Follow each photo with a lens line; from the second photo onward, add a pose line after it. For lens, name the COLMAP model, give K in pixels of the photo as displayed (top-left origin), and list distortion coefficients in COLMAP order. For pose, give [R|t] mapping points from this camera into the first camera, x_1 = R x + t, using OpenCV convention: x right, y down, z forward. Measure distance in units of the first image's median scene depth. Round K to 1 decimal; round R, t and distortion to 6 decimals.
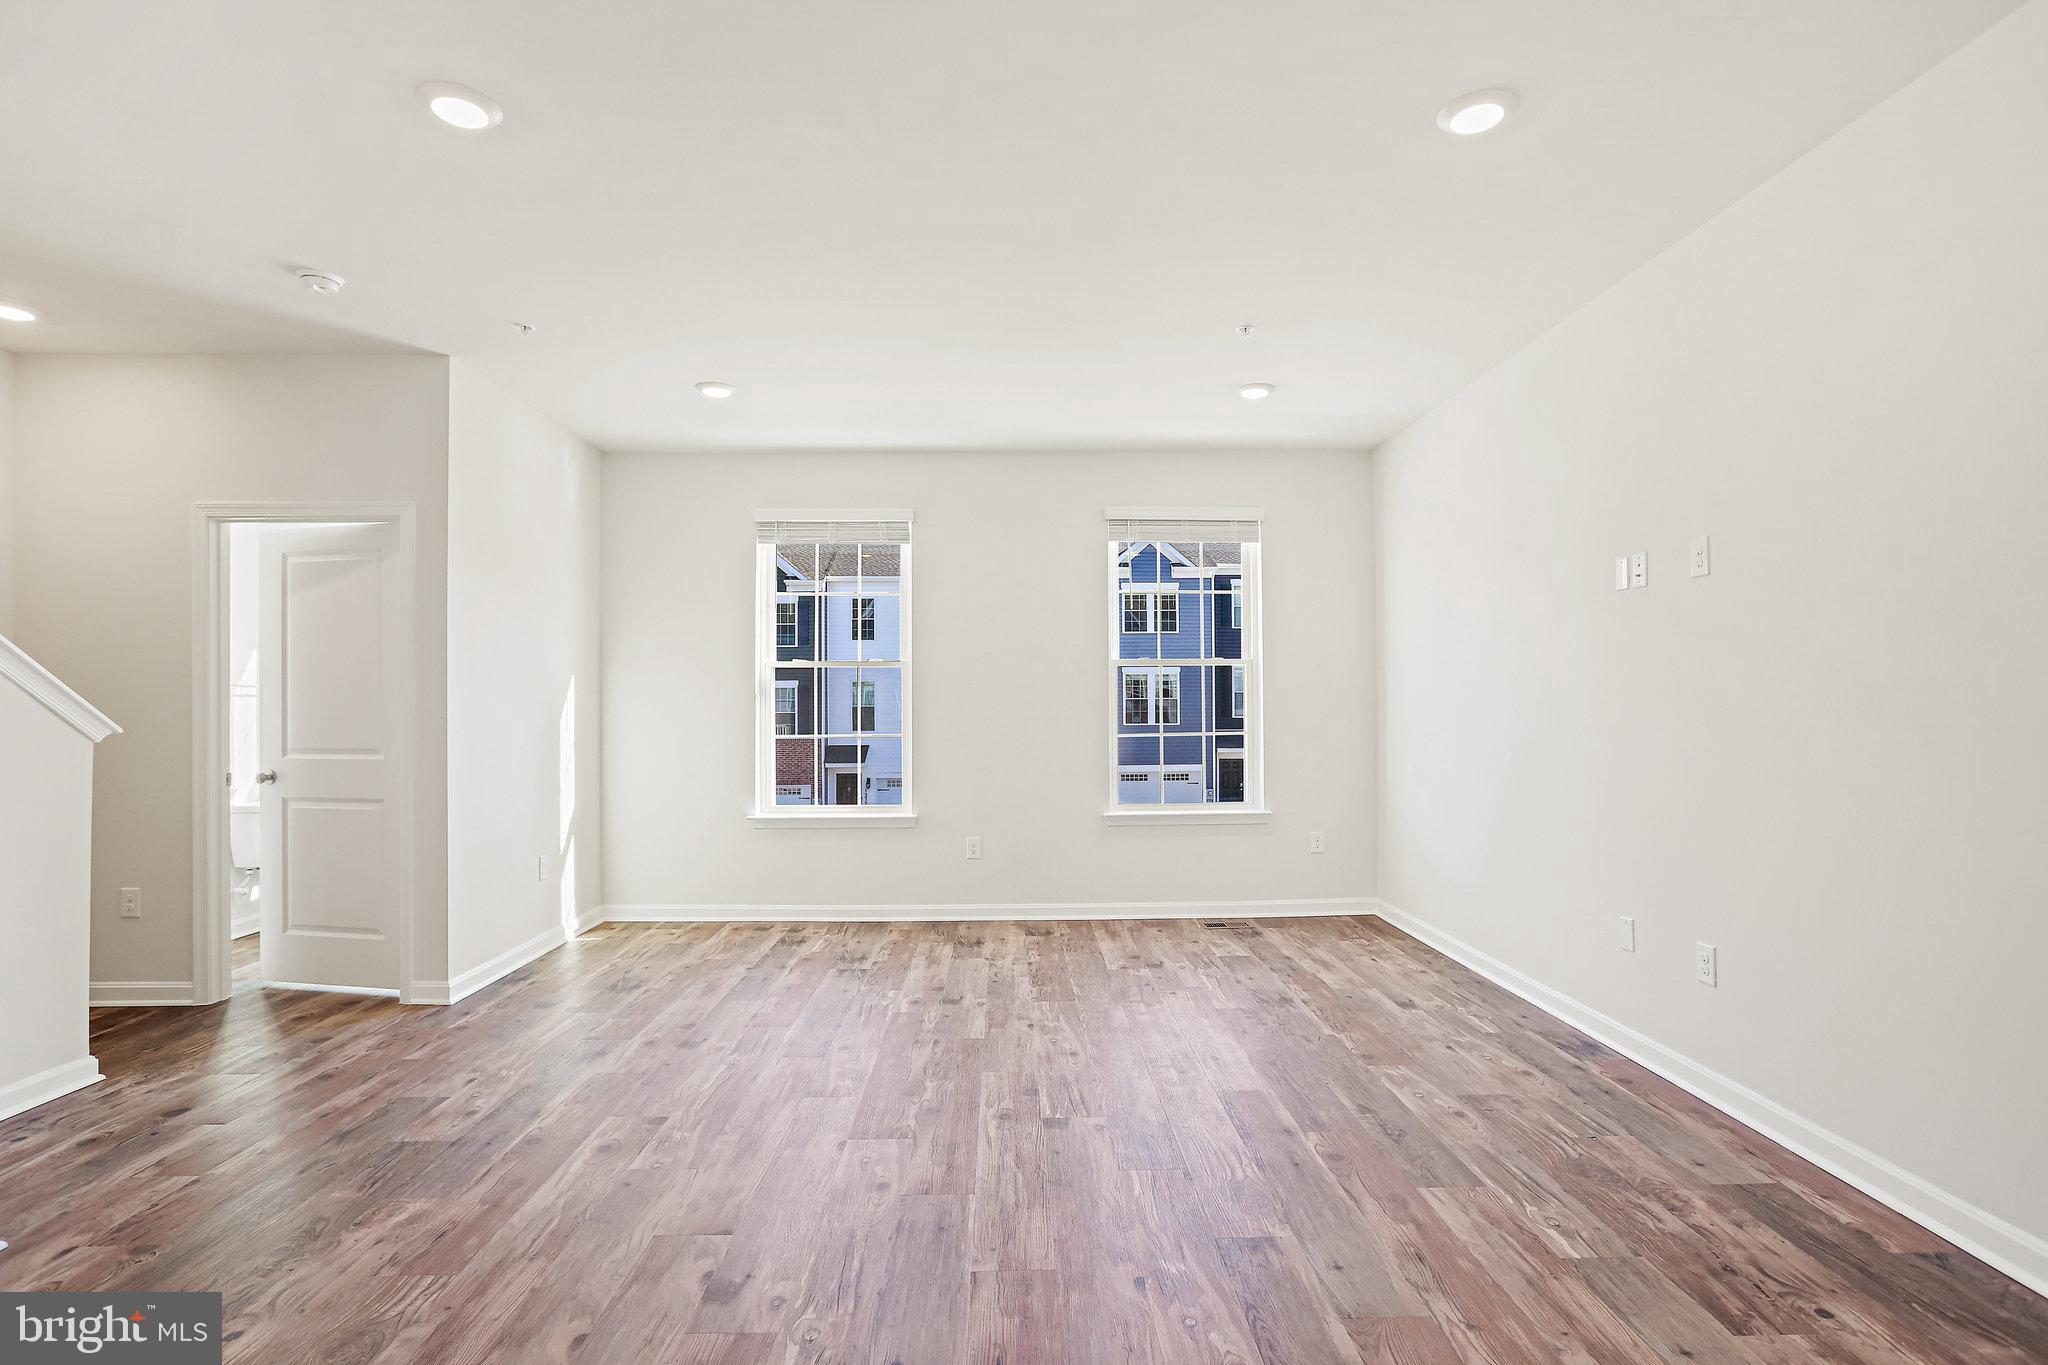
lens RADIAL K [[1001.2, 0, 1024.0], [0, 1001.2, 682.5], [0, 0, 1]] dist [-0.060498, 0.035474]
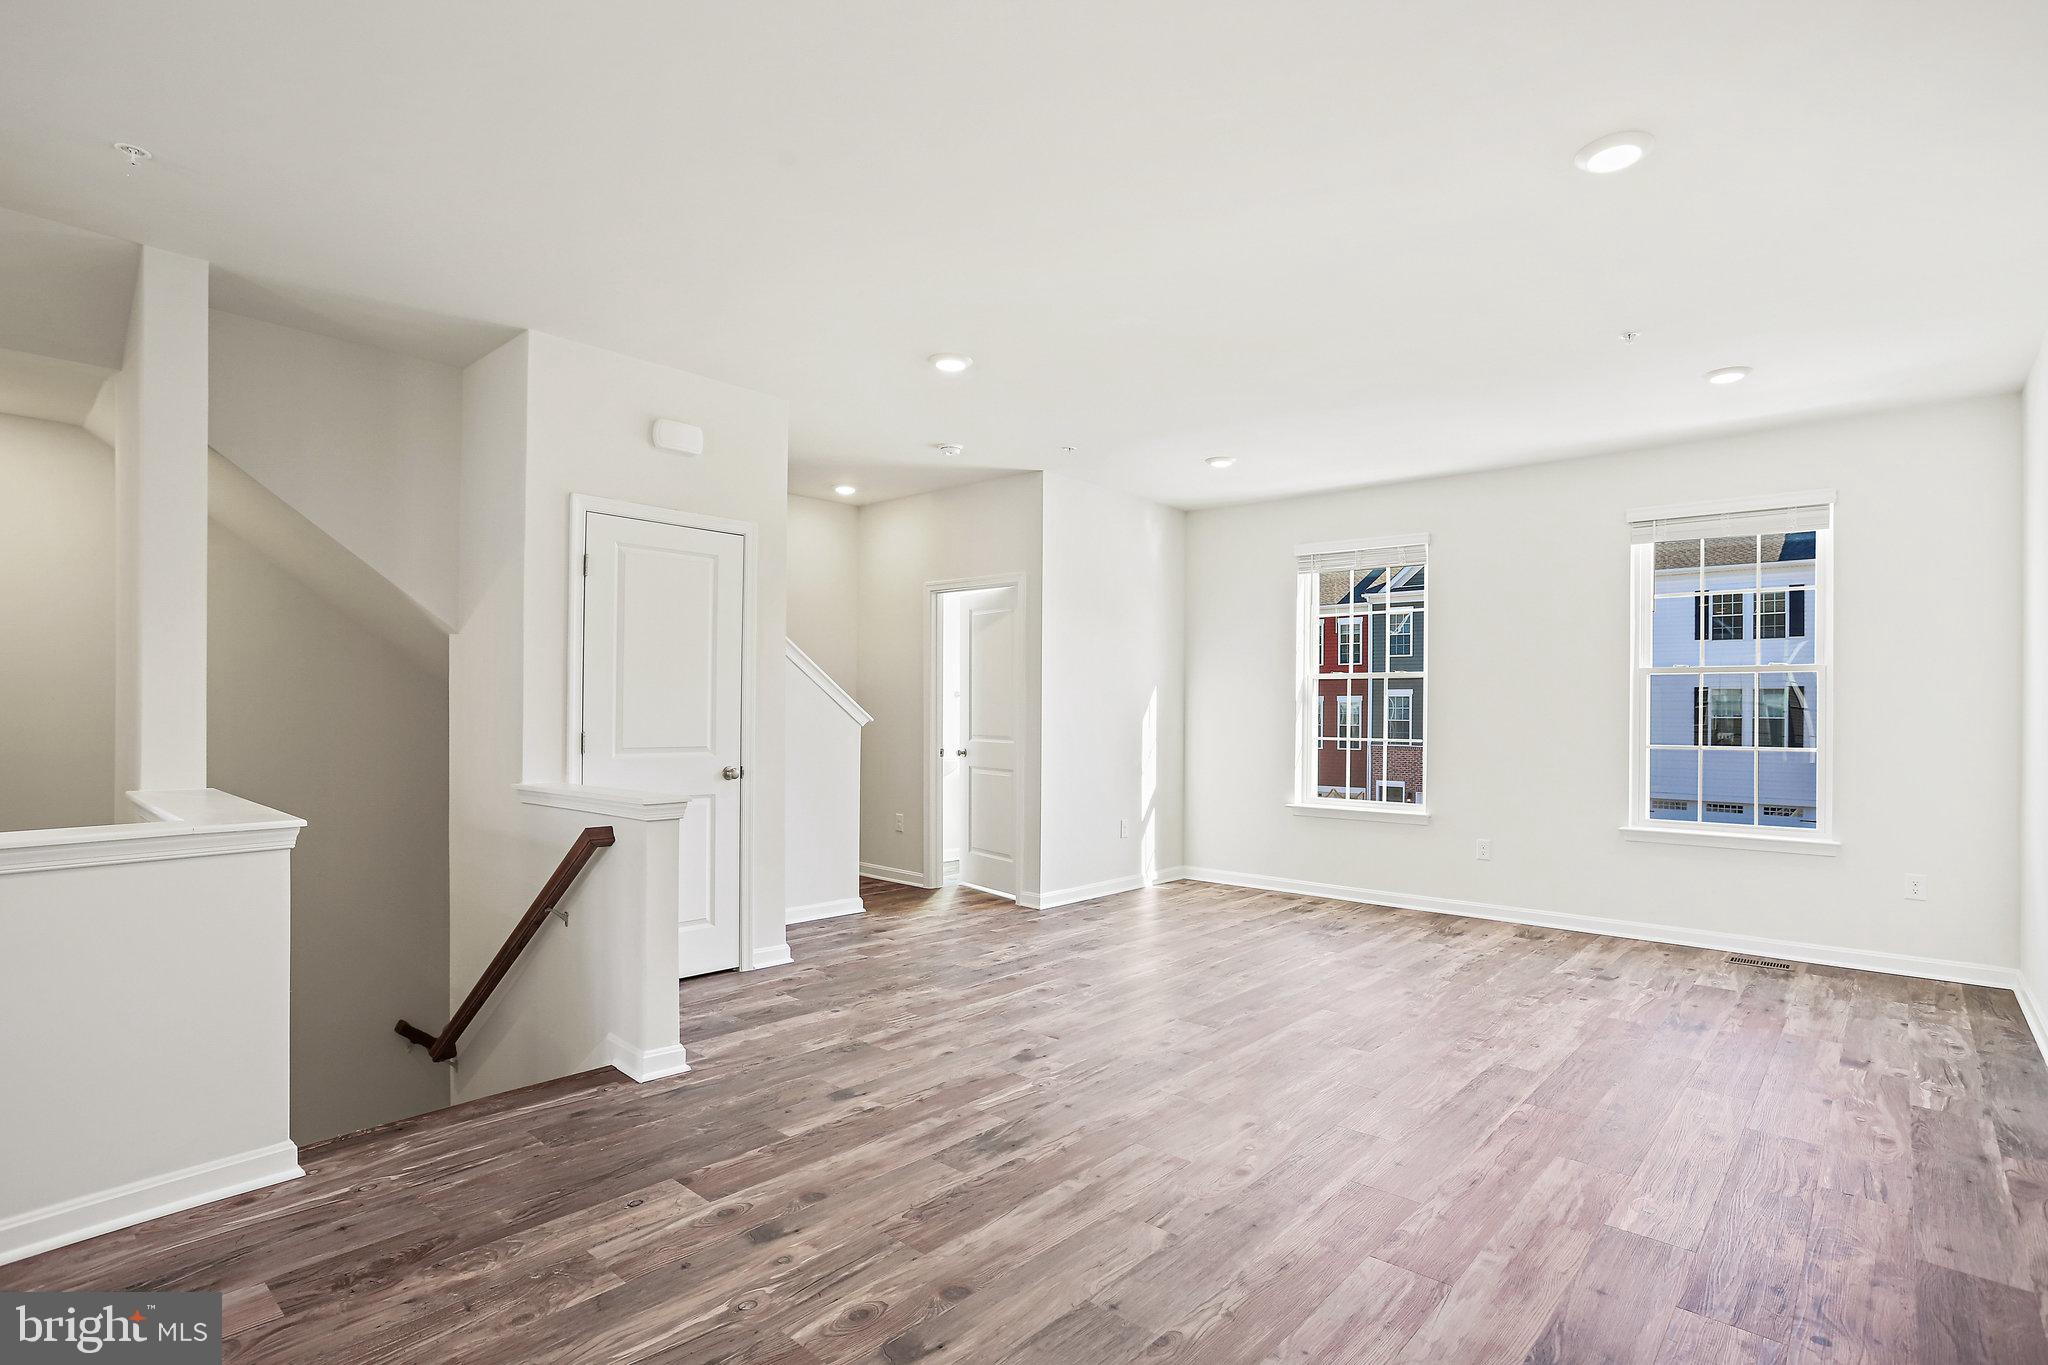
lens RADIAL K [[1001.2, 0, 1024.0], [0, 1001.2, 682.5], [0, 0, 1]] dist [-0.060498, 0.035474]
pose [[0.733129, -0.006817, -0.680055, 0.472059], [0.001036, 0.999960, -0.008908, -0.001588], [0.680088, 0.005826, 0.733107, -0.137900]]
